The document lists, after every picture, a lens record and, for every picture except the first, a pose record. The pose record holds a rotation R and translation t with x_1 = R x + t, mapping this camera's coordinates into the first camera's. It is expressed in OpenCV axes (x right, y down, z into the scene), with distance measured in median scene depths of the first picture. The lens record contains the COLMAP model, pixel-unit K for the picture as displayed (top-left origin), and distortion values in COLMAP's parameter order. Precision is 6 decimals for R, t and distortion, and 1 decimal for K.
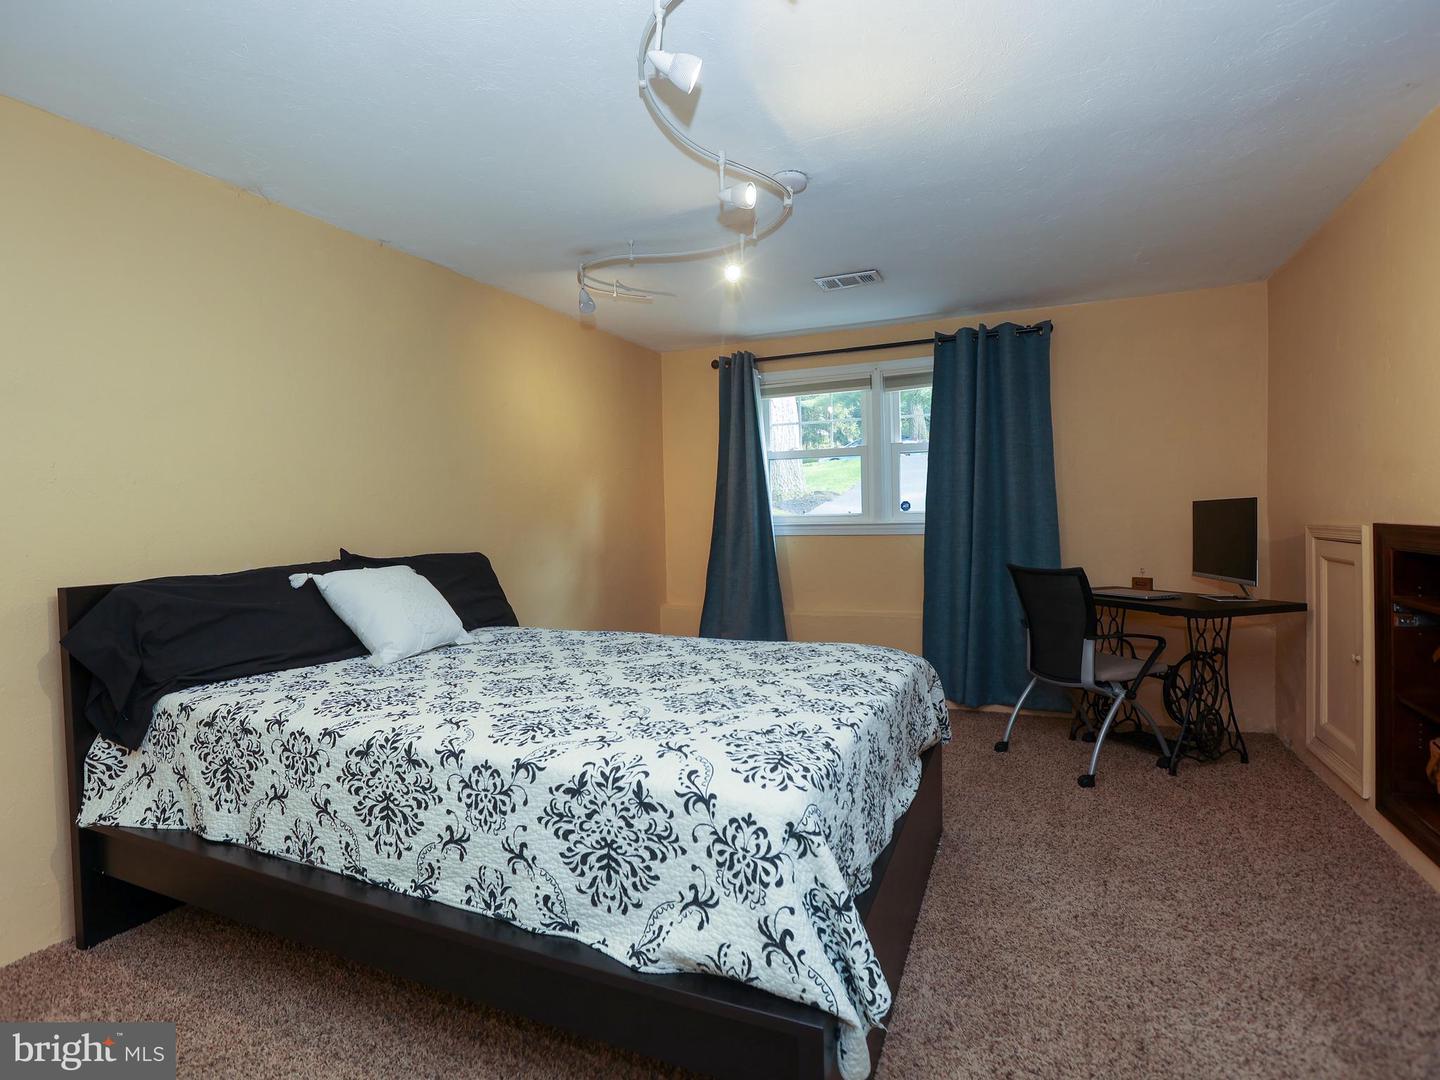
lens RADIAL K [[741.7, 0, 702.0], [0, 741.7, 529.7], [0, 0, 1]] dist [-0.055993, 0.024241]
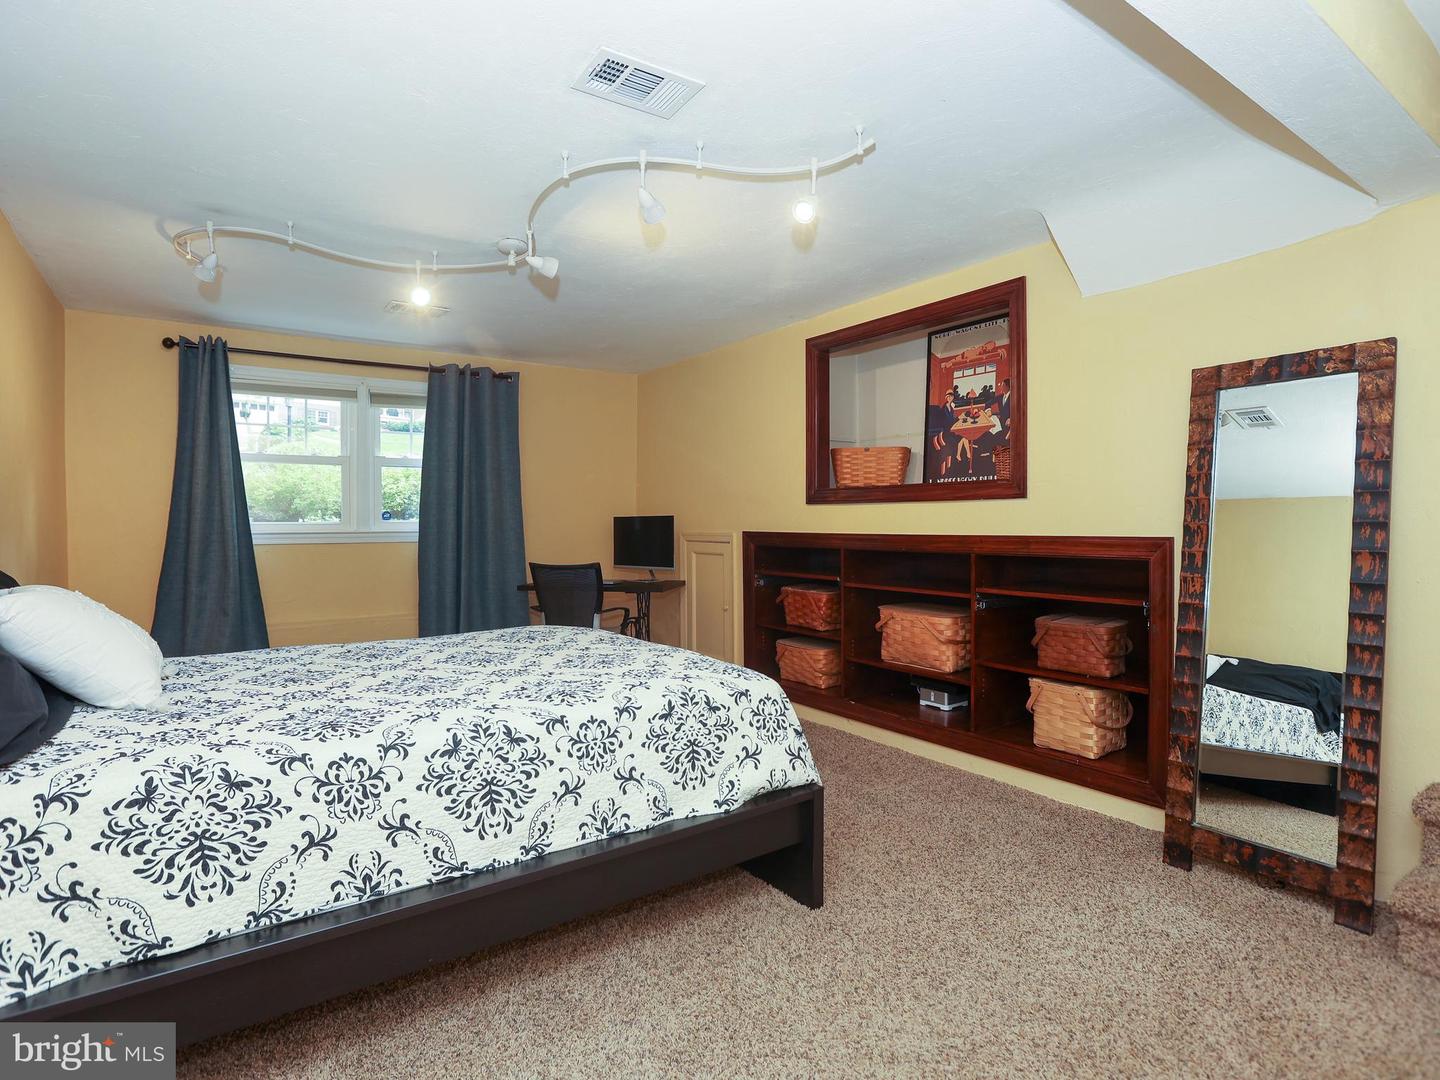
lens RADIAL K [[741.7, 0, 702.0], [0, 741.7, 529.7], [0, 0, 1]] dist [-0.055993, 0.024241]
pose [[0.513978, 0.006384, 0.857779, -1.315538], [0.009426, 0.999870, -0.013090, 0.020081], [-0.857751, 0.014813, 0.513851, 0.206606]]
